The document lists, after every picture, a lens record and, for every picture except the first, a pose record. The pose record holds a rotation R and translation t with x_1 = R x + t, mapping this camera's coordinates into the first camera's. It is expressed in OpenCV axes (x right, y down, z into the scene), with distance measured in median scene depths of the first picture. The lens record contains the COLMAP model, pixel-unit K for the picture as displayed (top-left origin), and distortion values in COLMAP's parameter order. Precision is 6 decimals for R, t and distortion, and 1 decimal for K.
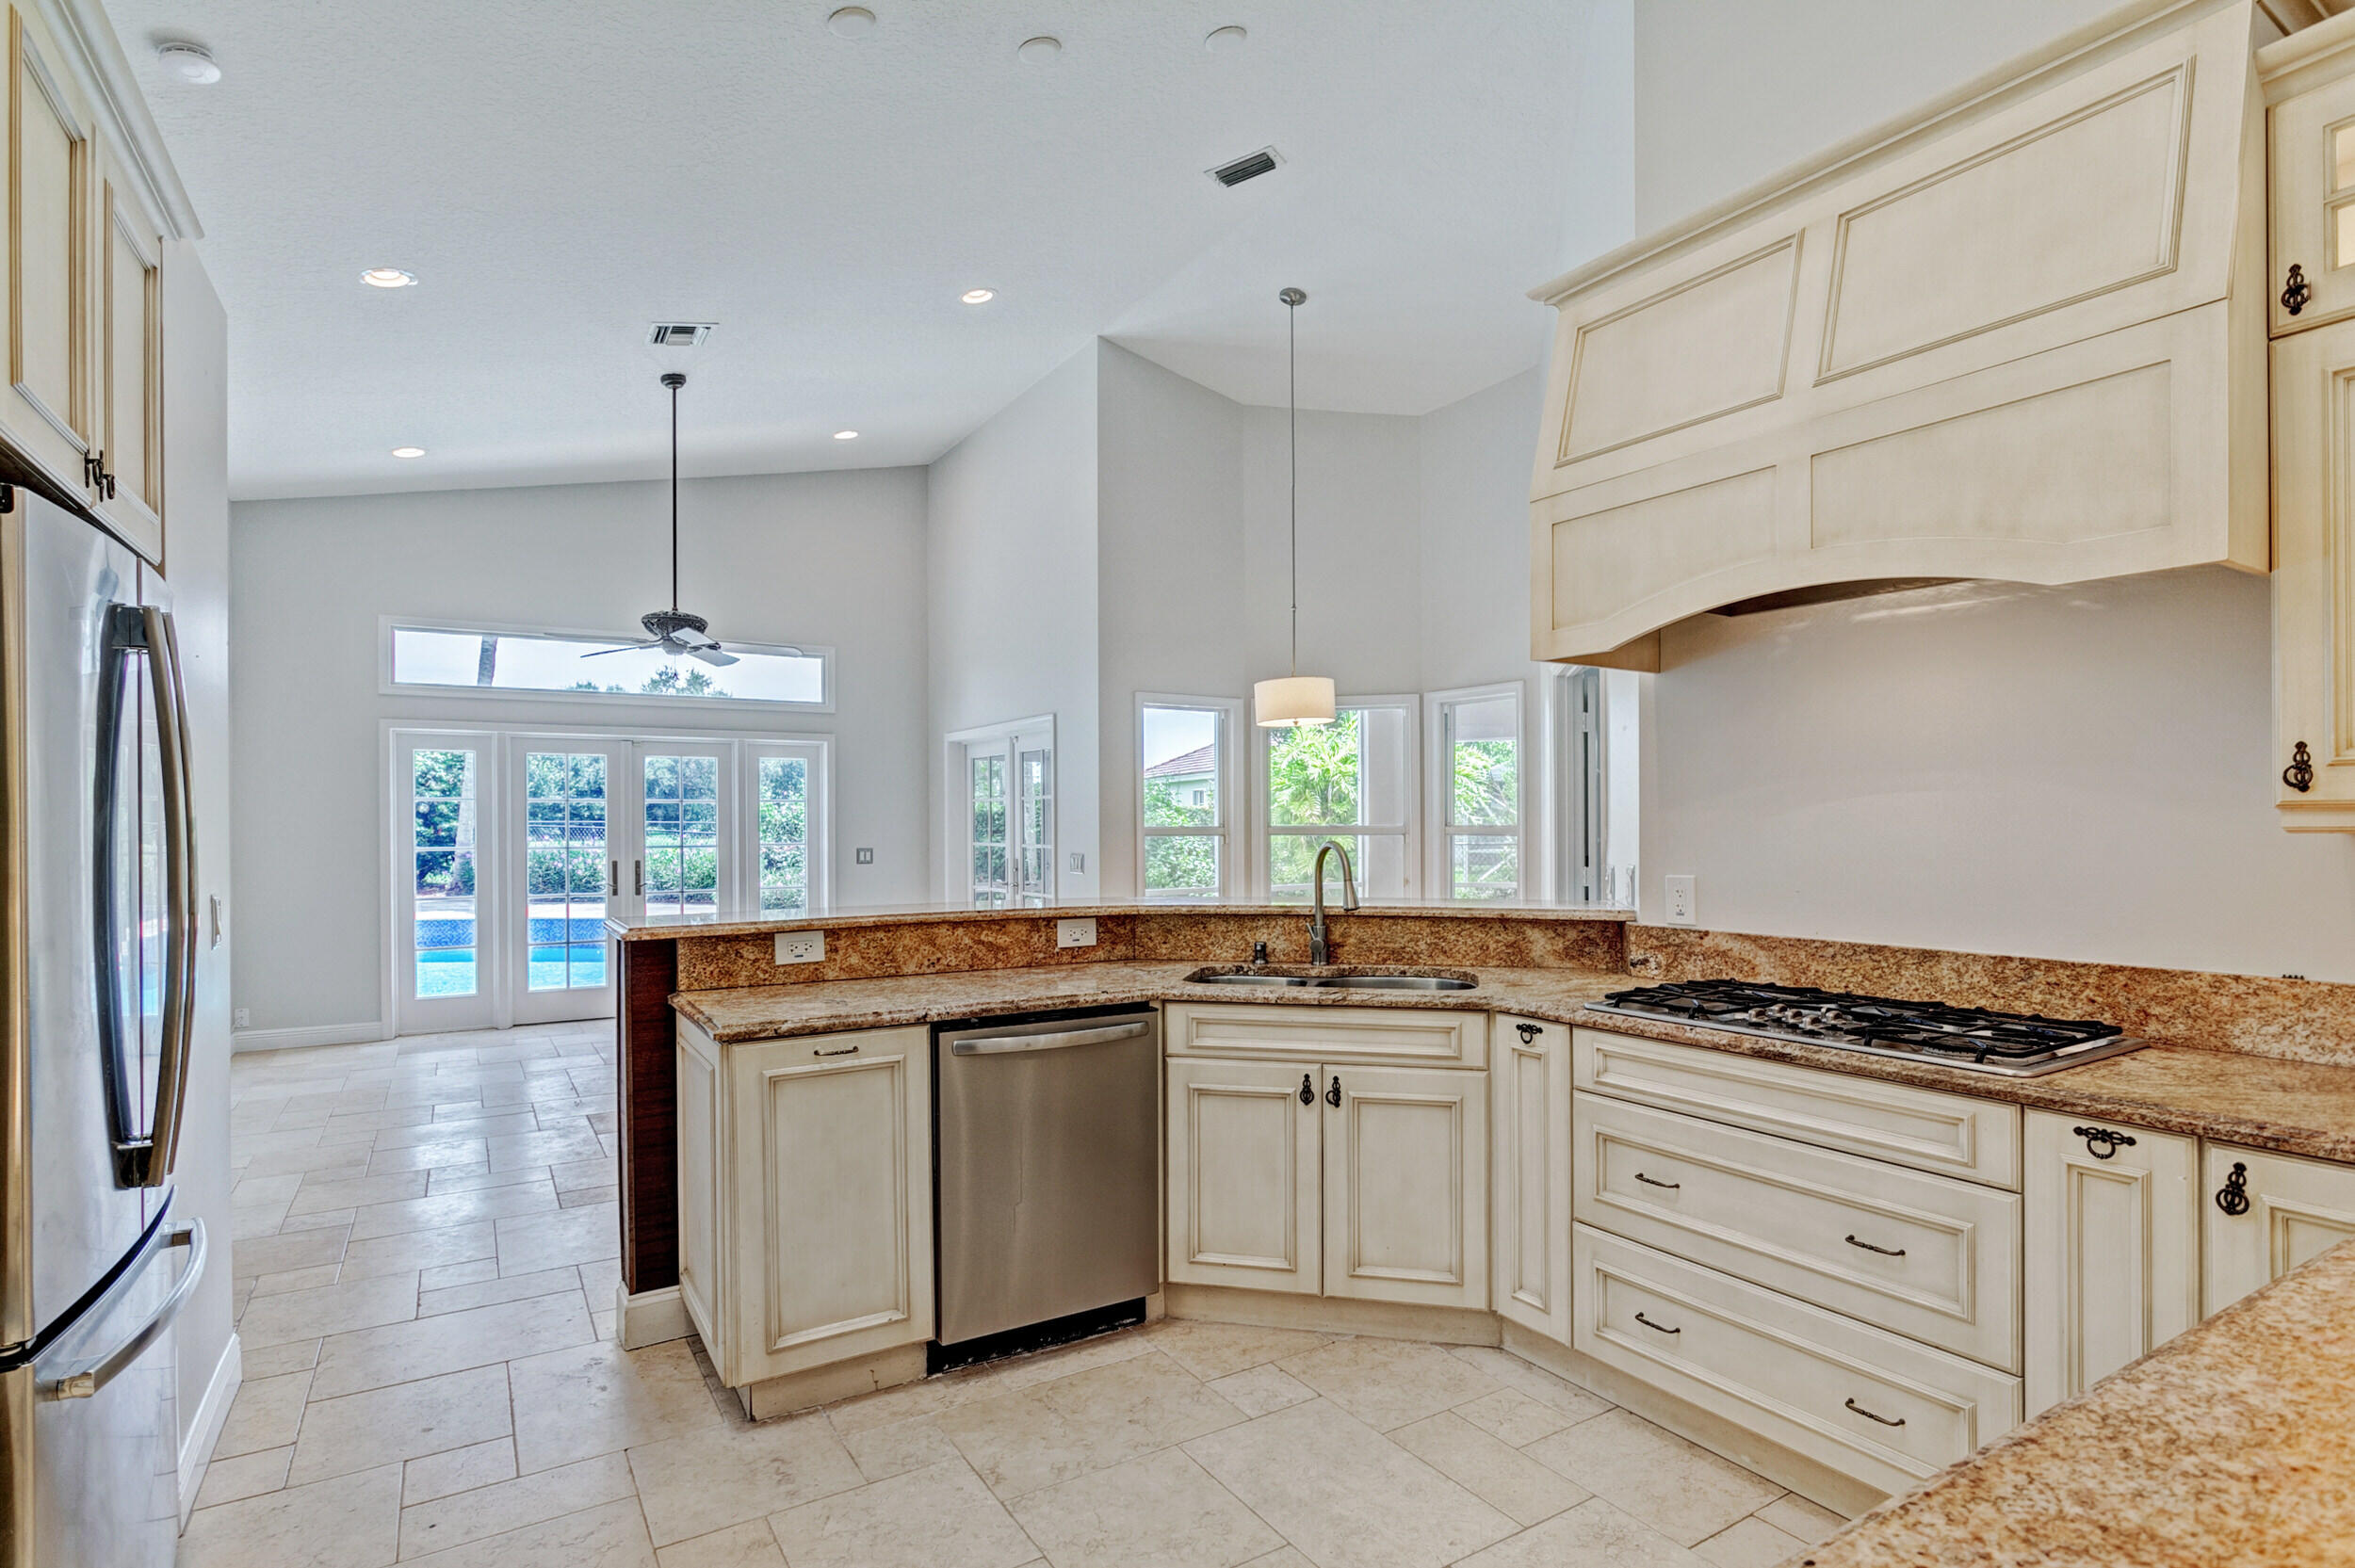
lens RADIAL K [[1150.3, 0, 1177.5], [0, 1150.3, 784.0], [0, 0, 1]] dist [-0.016103, 0.006199]
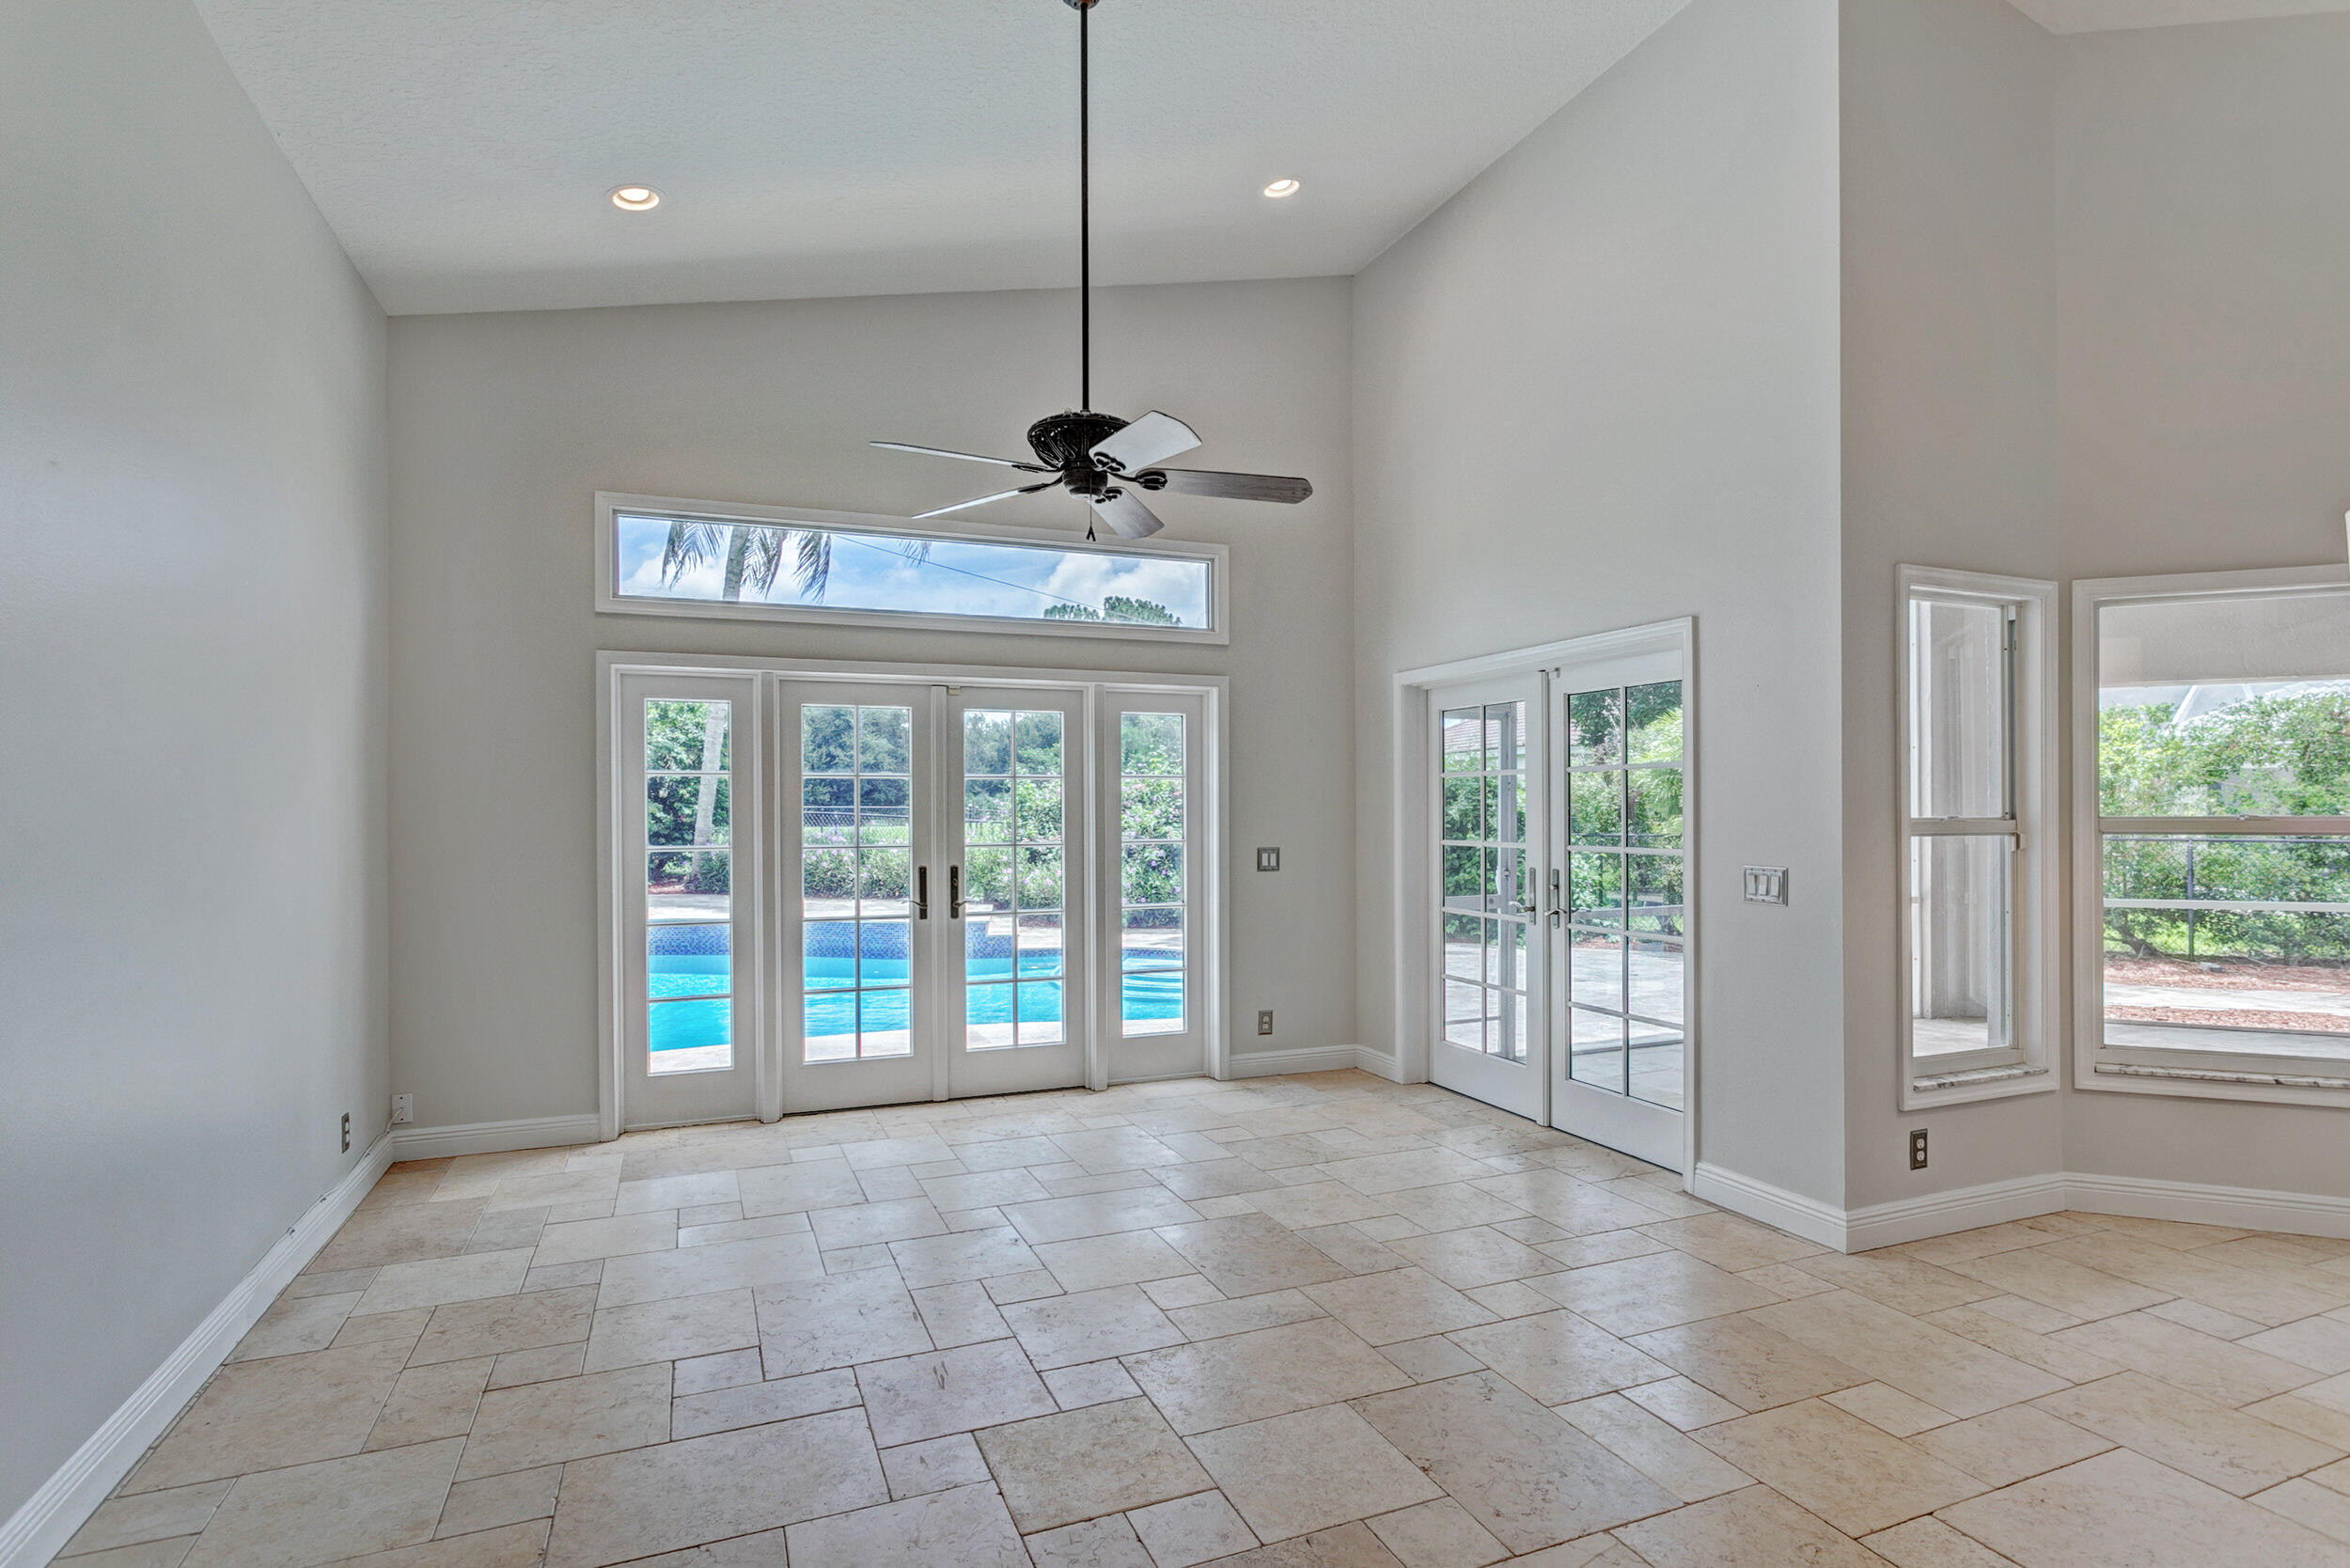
lens RADIAL K [[1148.0, 0, 1175.0], [0, 1148.0, 784.0], [0, 0, 1]] dist [-0.016103, 0.006199]
pose [[0.986914, 0.000251, -0.161249, -0.225081], [0.001383, 0.999949, 0.010020, 0.012168], [0.161244, -0.010112, 0.986863, 0.344161]]
